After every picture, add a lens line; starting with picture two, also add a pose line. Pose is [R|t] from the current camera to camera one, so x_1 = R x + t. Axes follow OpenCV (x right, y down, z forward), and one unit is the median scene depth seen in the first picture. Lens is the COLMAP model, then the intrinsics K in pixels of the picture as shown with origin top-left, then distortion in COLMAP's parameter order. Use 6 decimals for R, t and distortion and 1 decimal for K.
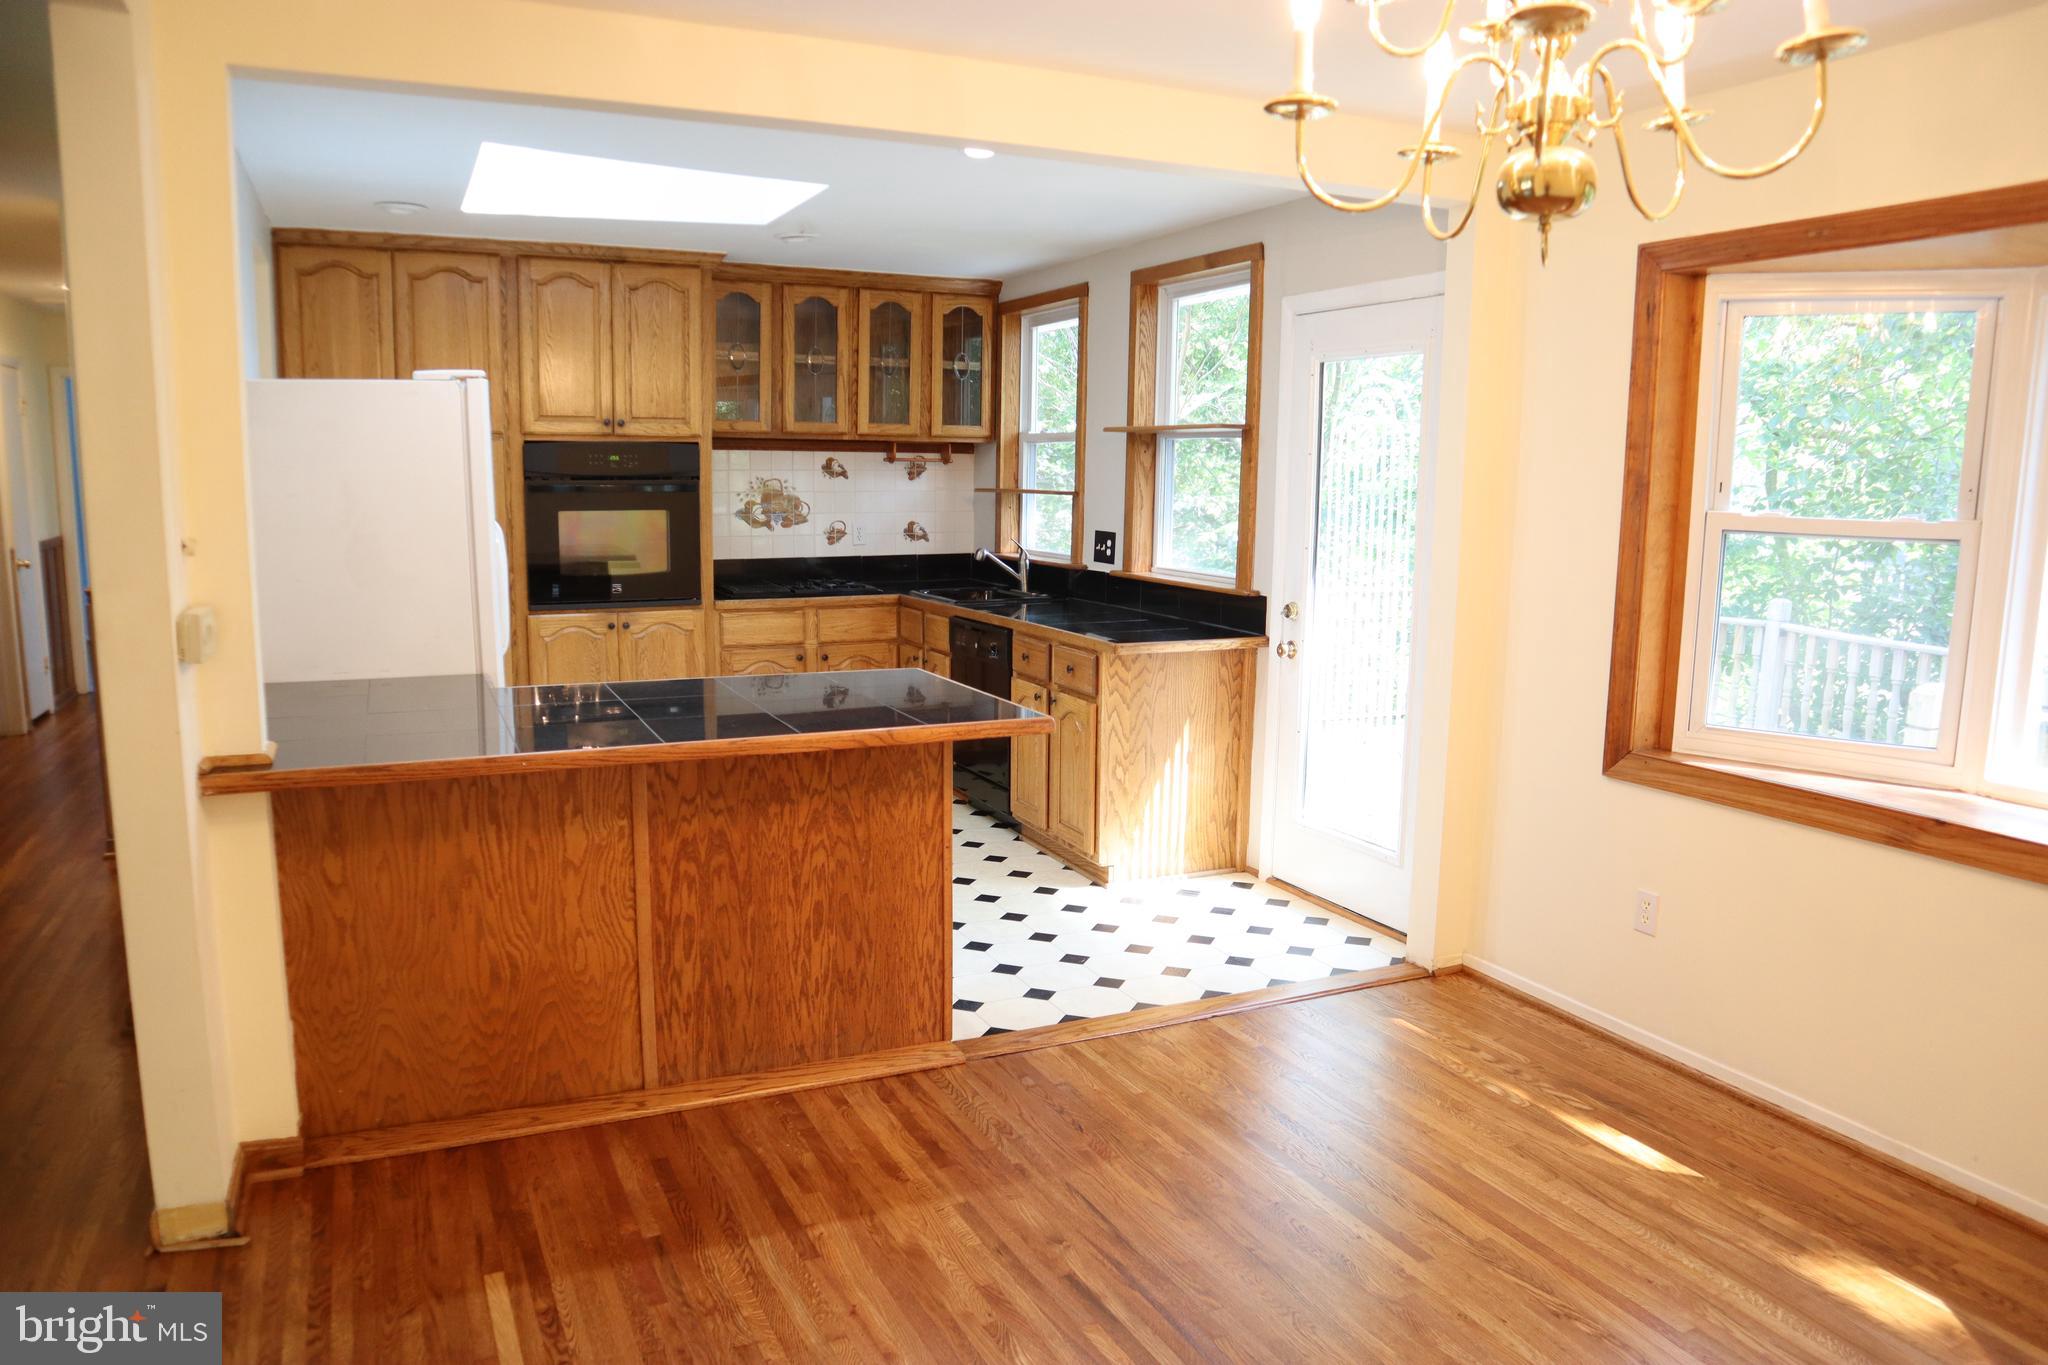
lens RADIAL K [[1403.4, 0, 1074.7], [0, 1403.4, 683.8], [0, 0, 1]] dist [-0.095955, 0.040853]
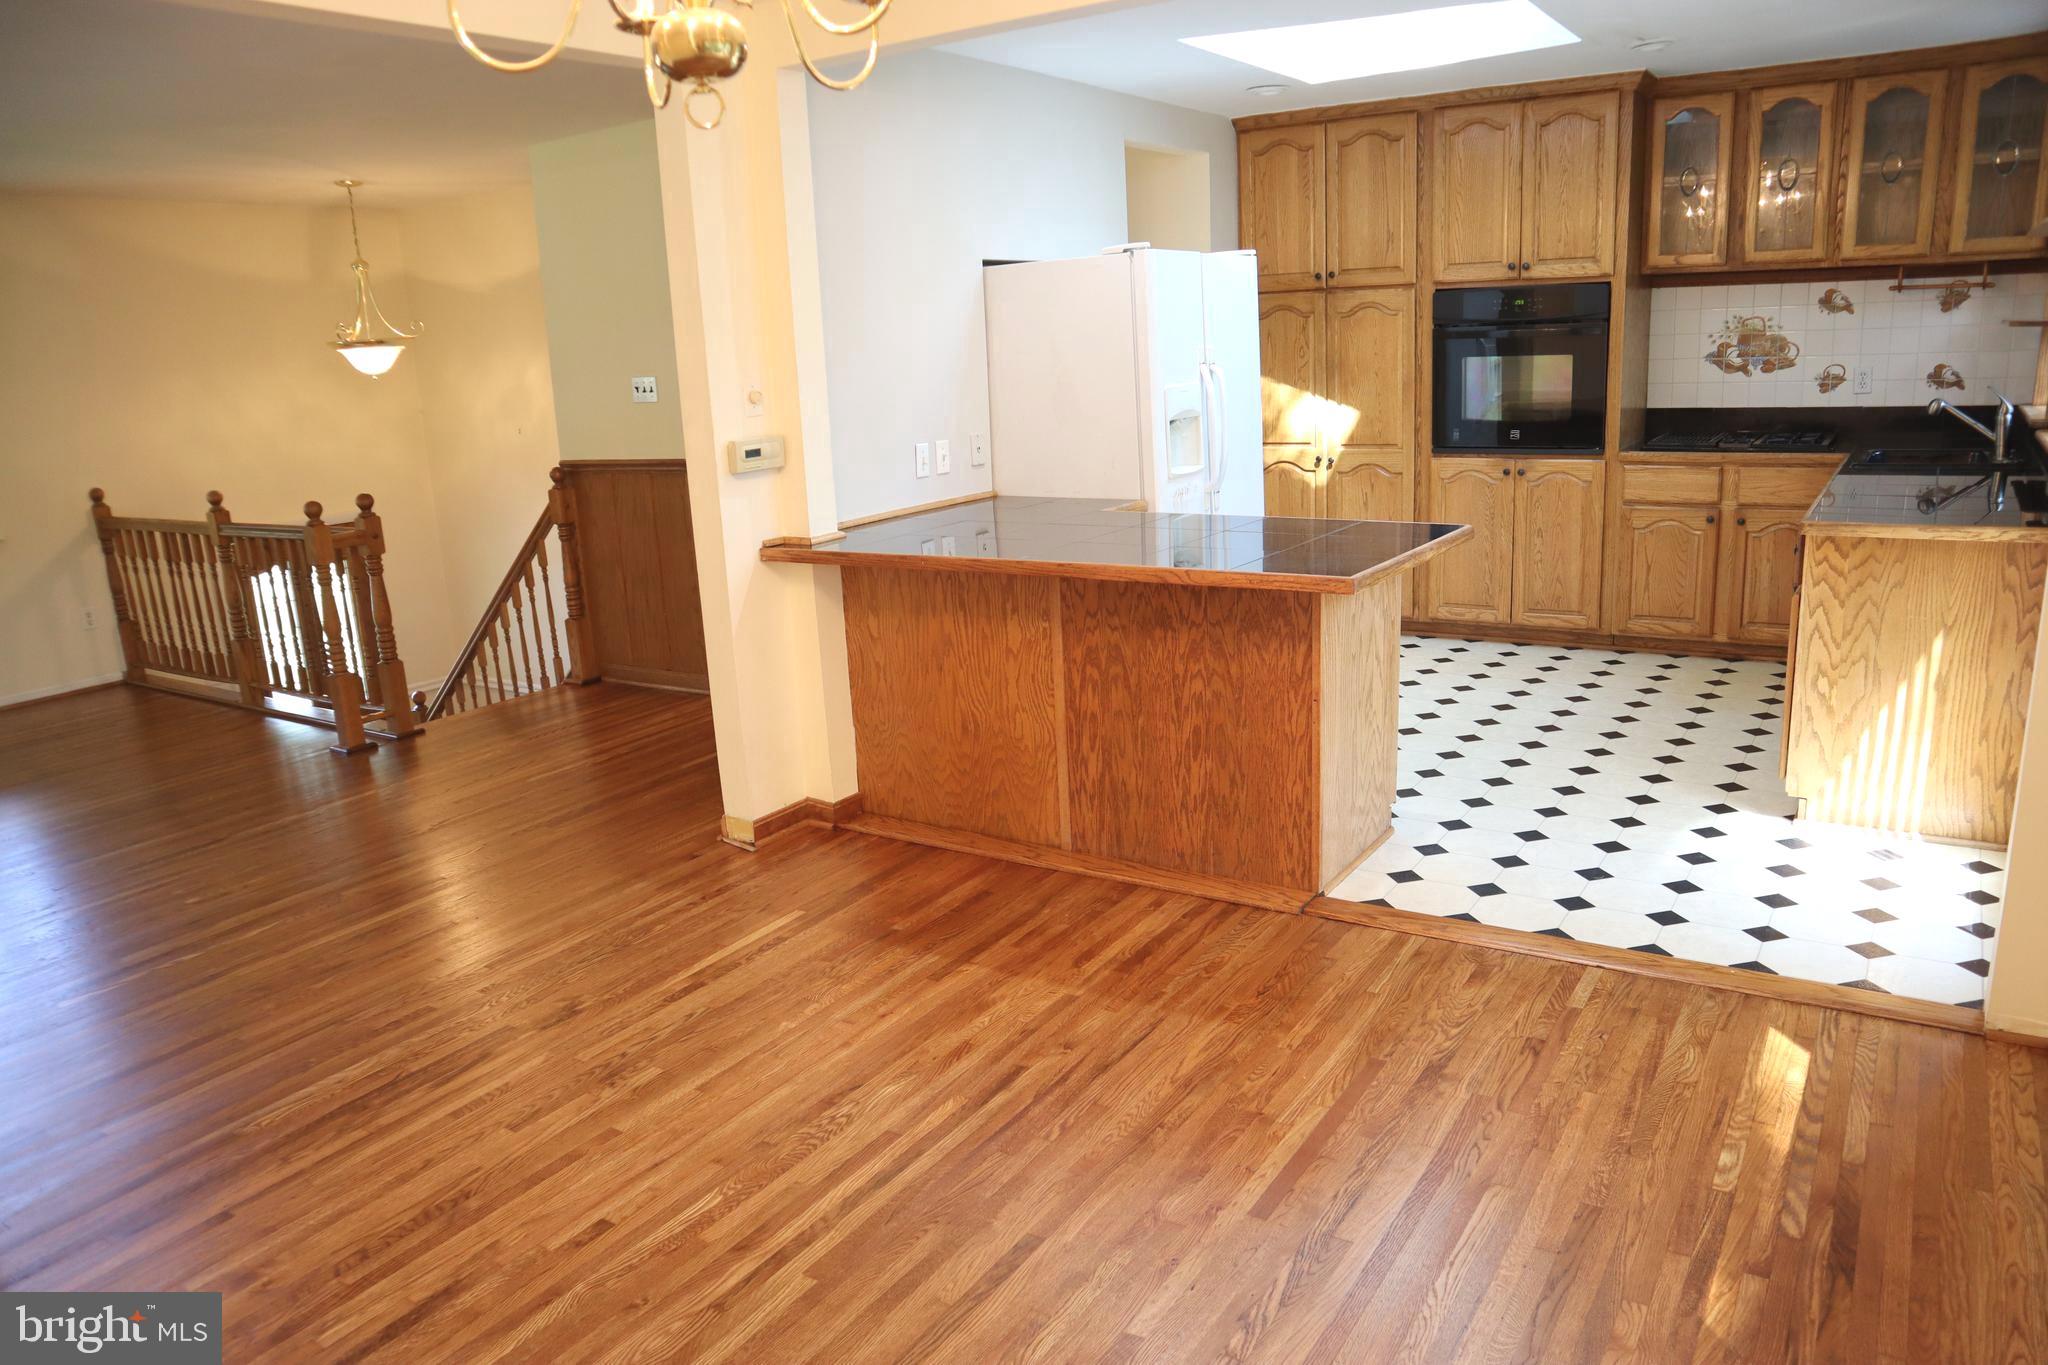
lens RADIAL K [[1403.4, 0, 1015.0], [0, 1403.4, 688.9], [0, 0, 1]] dist [-0.095955, 0.040853]
pose [[0.527735, 0.169322, -0.832362, 0.580198], [-0.072844, 0.985342, 0.154257, -0.026735], [0.846280, -0.020774, 0.532333, 0.273994]]
